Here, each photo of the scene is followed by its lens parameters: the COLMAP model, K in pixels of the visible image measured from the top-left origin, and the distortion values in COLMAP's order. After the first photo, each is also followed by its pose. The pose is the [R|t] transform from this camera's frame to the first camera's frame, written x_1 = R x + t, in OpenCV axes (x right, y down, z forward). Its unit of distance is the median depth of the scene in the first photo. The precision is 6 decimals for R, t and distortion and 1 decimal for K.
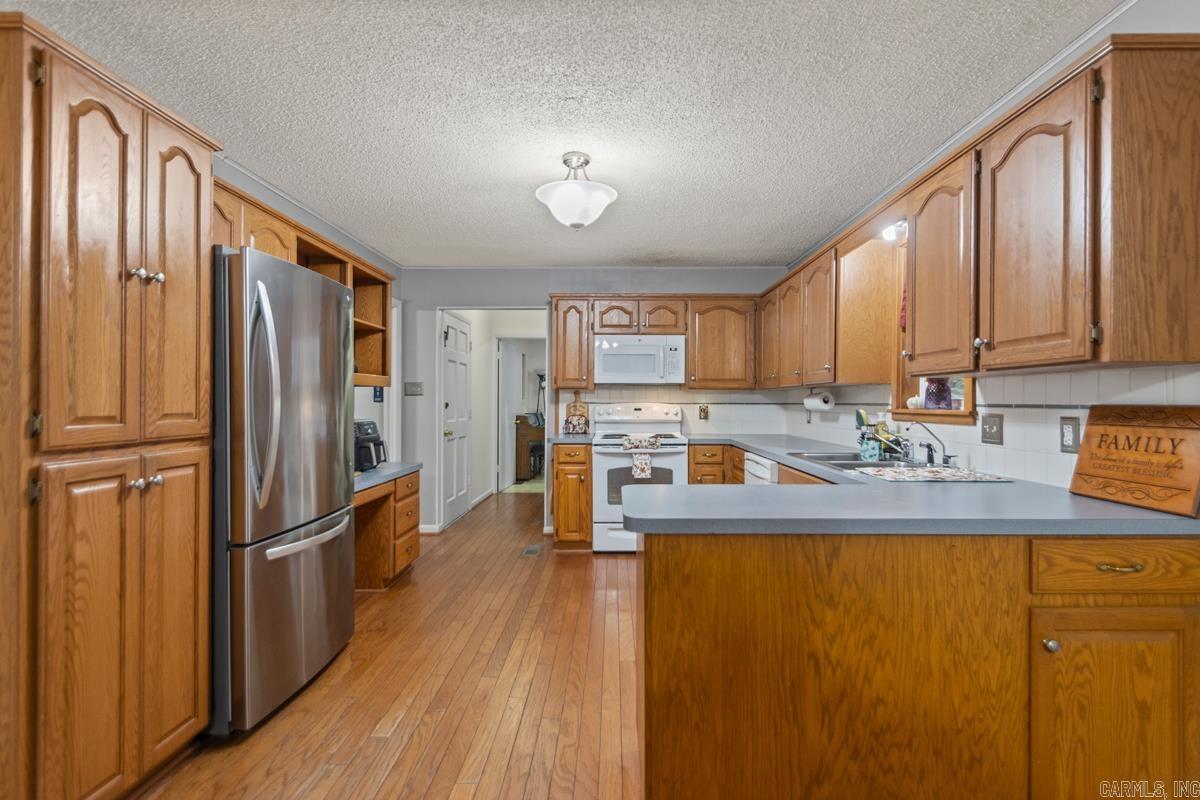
lens RADIAL K [[612.5, 0, 603.7], [0, 612.5, 414.4], [0, 0, 1]] dist [0.019966, -0.010565]
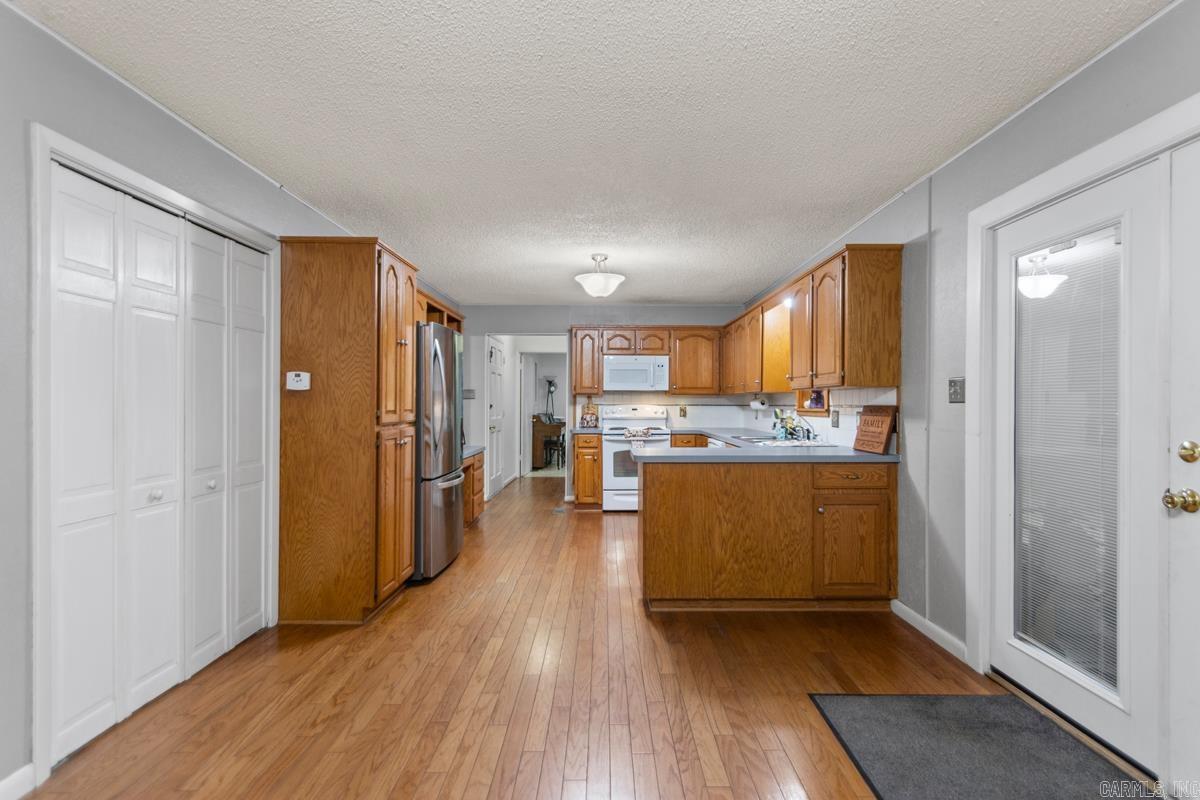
lens RADIAL K [[612.5, 0, 603.7], [0, 612.5, 414.4], [0, 0, 1]] dist [0.019966, -0.010565]
pose [[0.999909, 0.000295, 0.013453, -0.034762], [-0.000248, 0.999994, -0.003476, 0.008492], [-0.013454, 0.003472, 0.999903, -0.401908]]
